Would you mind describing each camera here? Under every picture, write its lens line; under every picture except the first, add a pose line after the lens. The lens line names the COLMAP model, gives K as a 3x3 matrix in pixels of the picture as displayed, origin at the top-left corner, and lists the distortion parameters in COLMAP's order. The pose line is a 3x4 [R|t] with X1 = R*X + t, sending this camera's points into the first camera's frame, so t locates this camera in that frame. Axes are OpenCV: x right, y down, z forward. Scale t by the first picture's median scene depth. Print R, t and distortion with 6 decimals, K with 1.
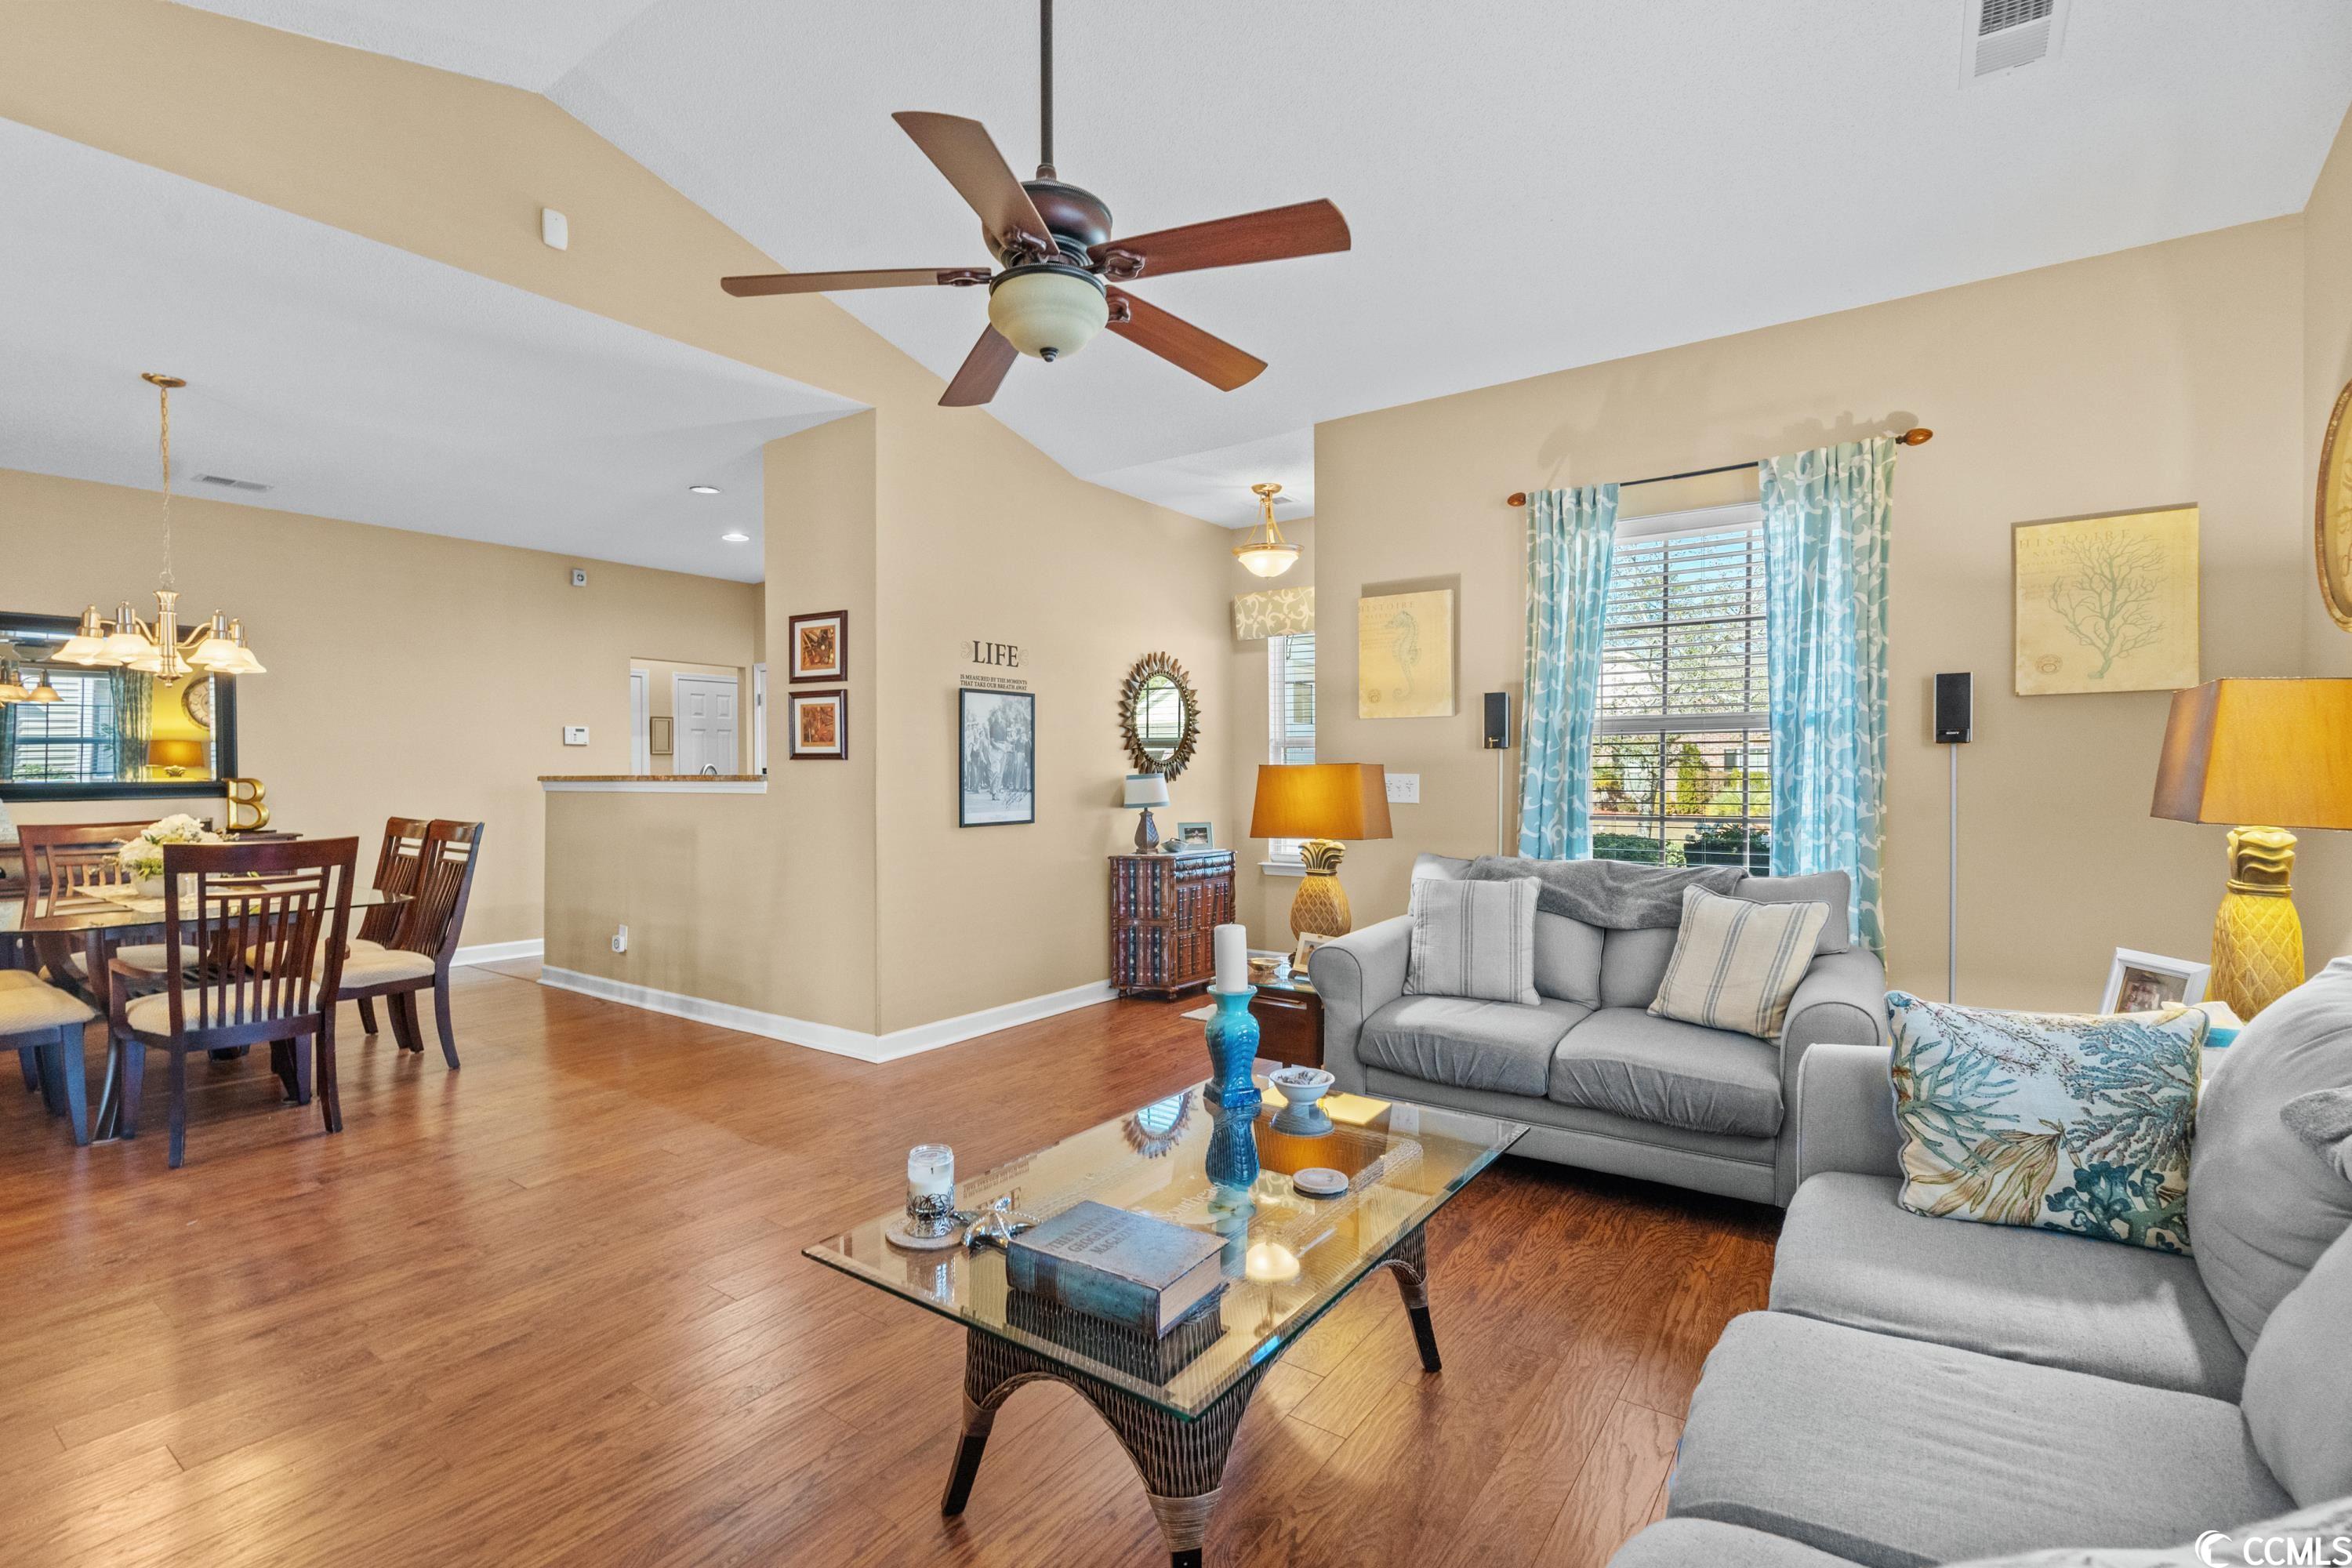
lens RADIAL K [[1066.9, 0, 1171.9], [0, 1066.9, 787.1], [0, 0, 1]] dist [-0.001836, 0.000603]
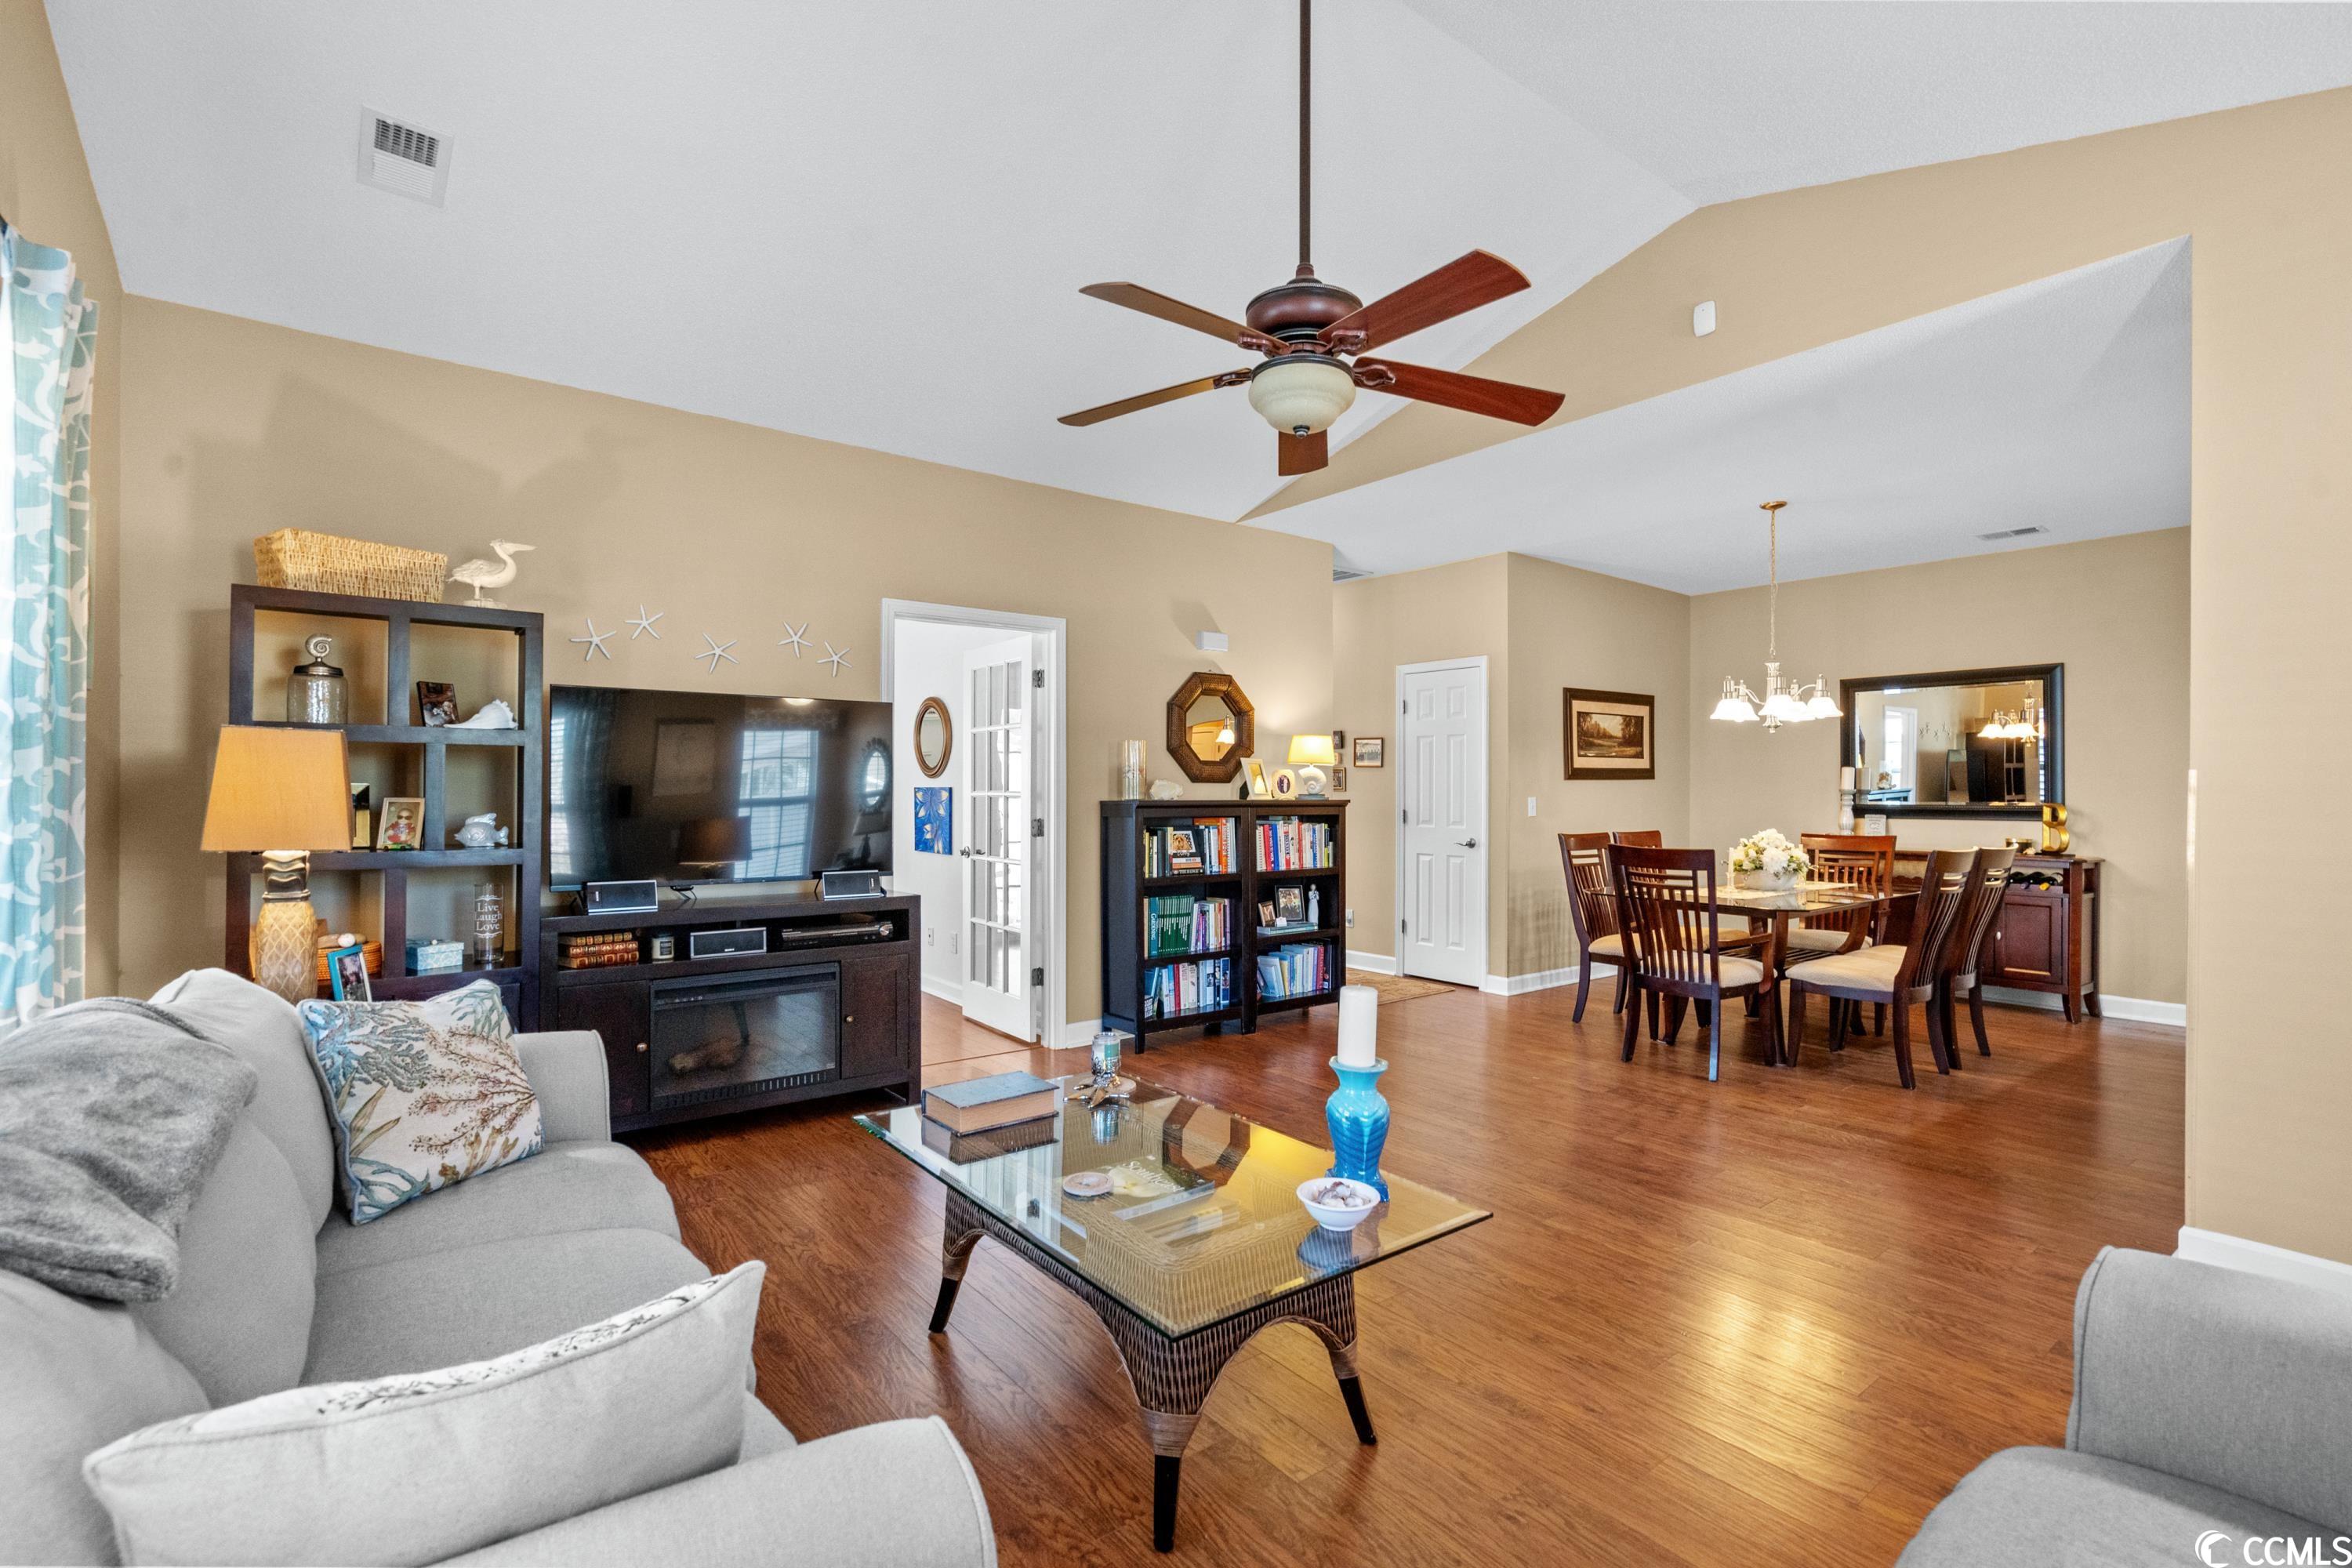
lens RADIAL K [[1074.4, 0, 1176.0], [0, 1074.4, 784.0], [0, 0, 1]] dist [0.014273, 0.000546]
pose [[-0.287812, -0.003710, -0.957680, 0.496310], [-0.018544, 0.999827, 0.001700, -0.016471], [0.957507, 0.018249, -0.287831, 0.584770]]
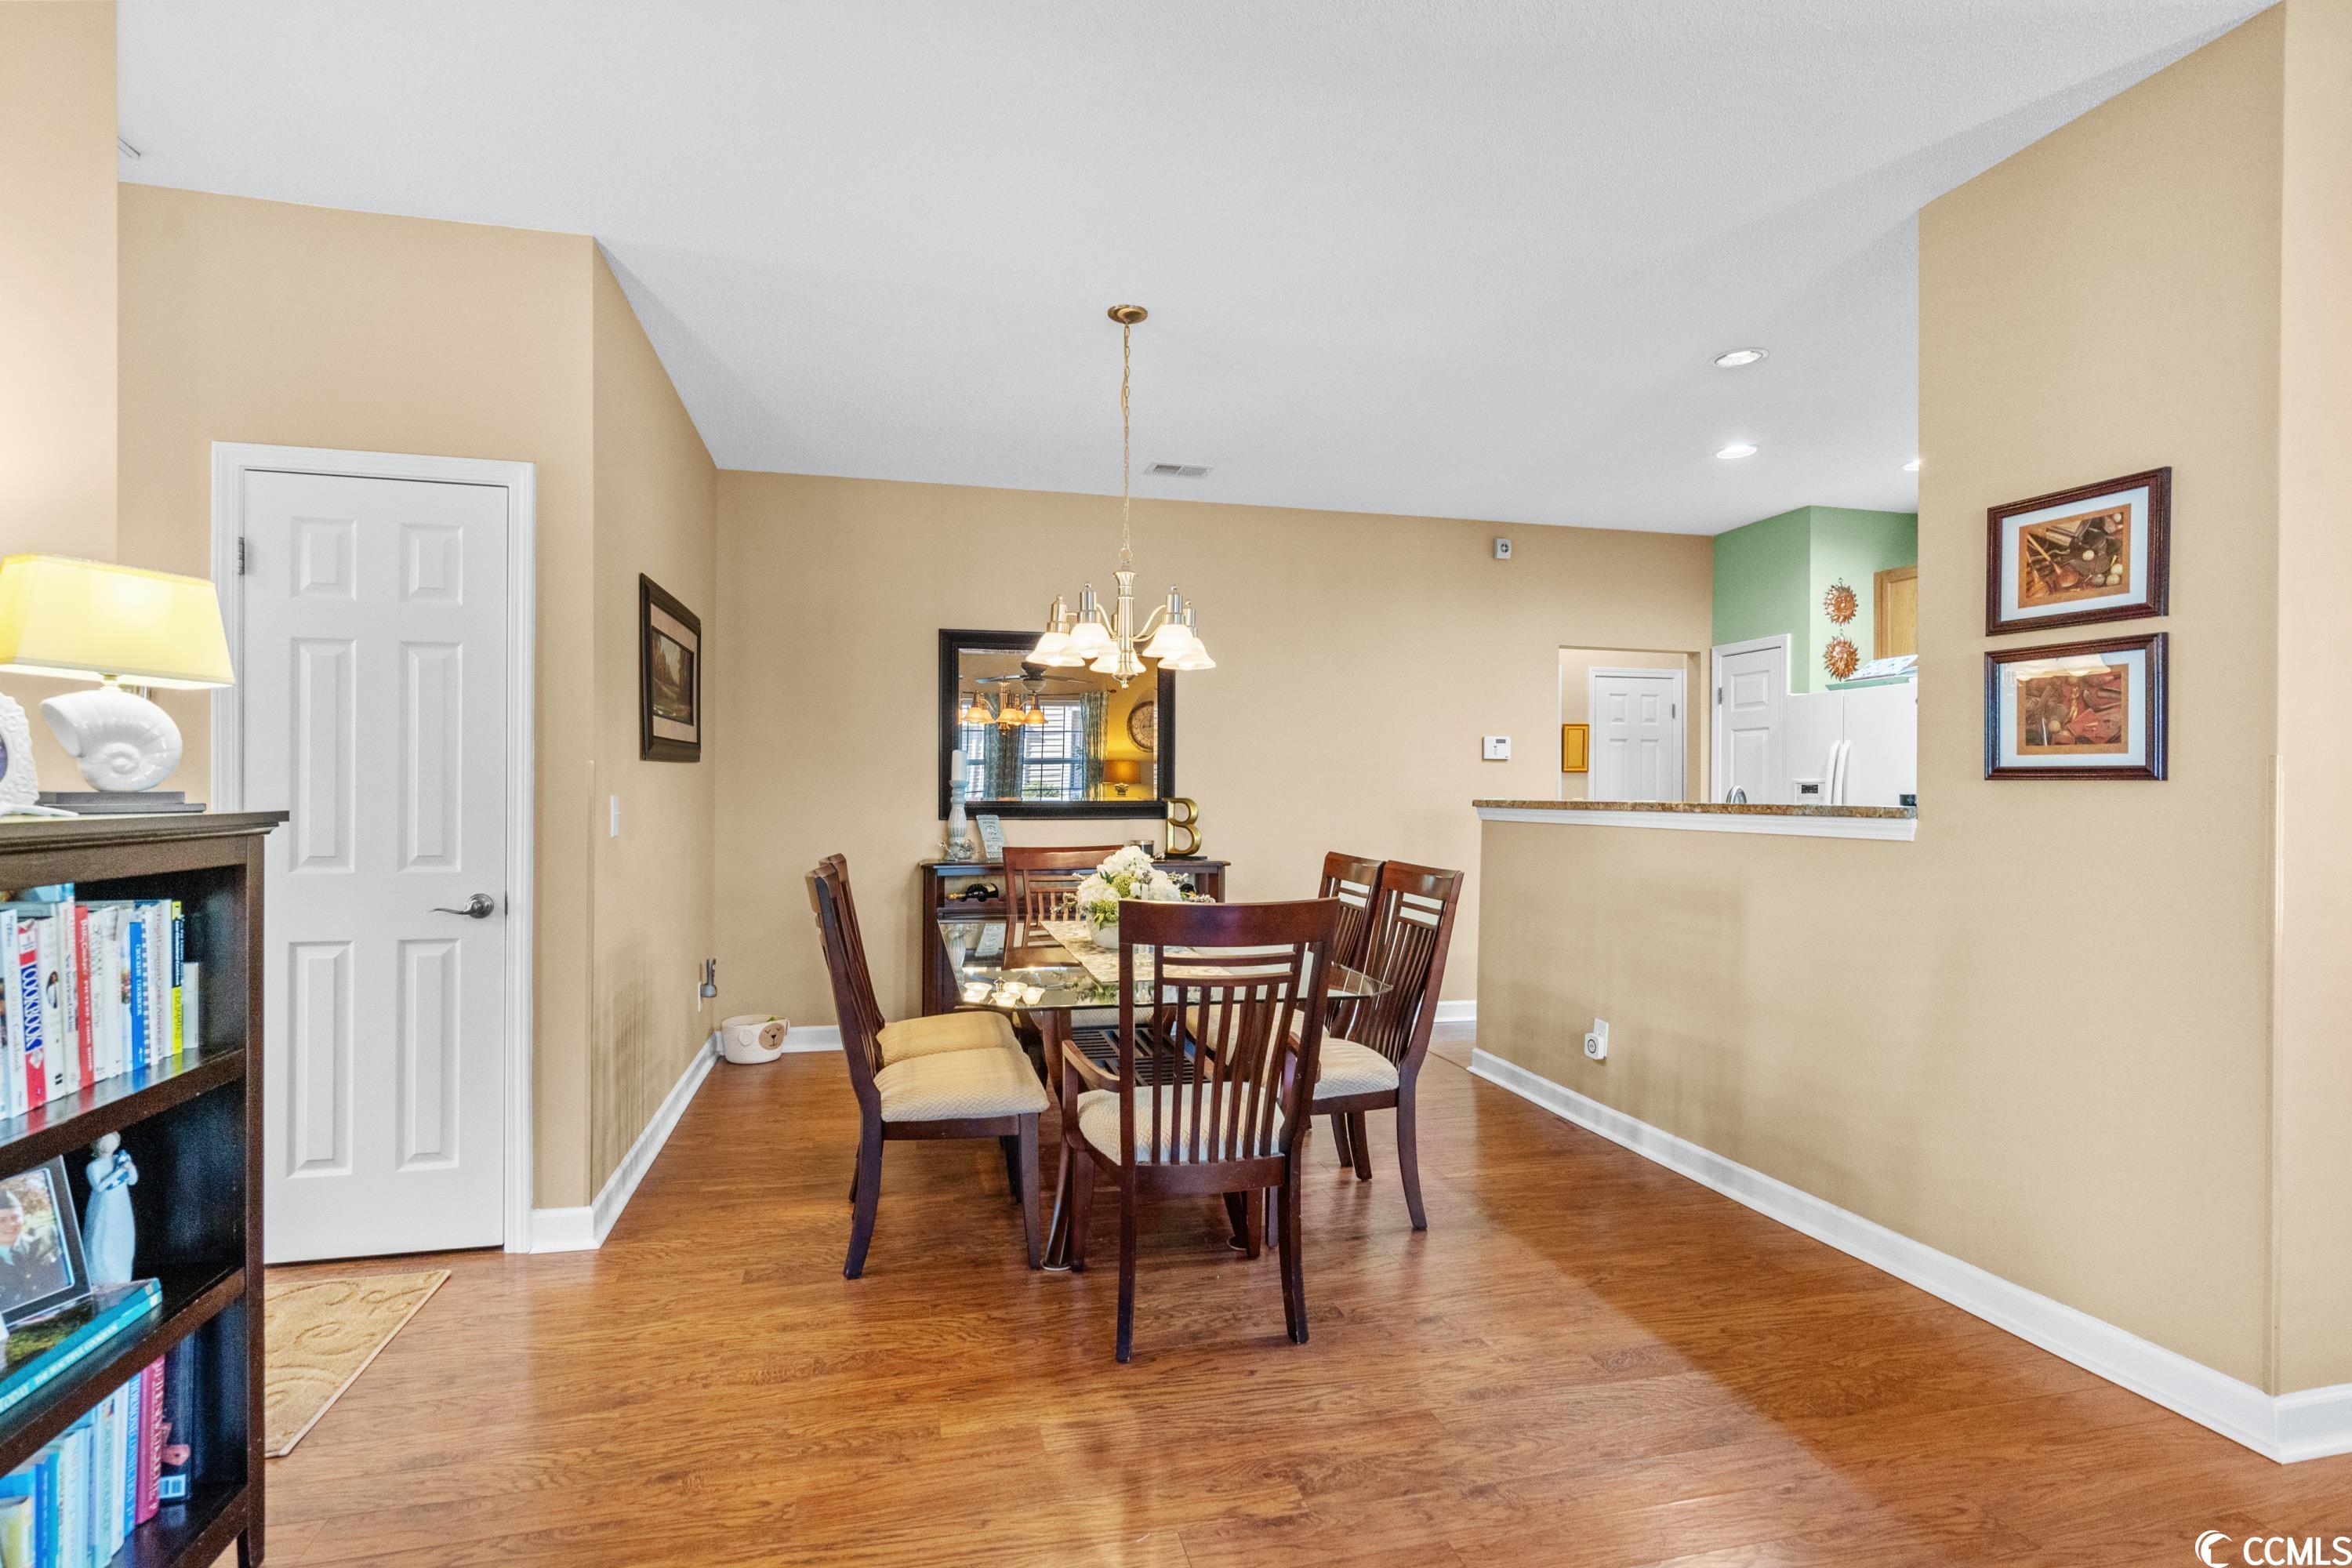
lens RADIAL K [[1127.4, 0, 1167.2], [0, 1127.4, 794.8], [0, 0, 1]] dist [-0.015445, 0.000269]
pose [[0.758812, 0.011263, -0.651212, -0.308924], [-0.018405, 0.999822, -0.004153, -0.008668], [0.651049, 0.015137, 0.758884, 0.320844]]
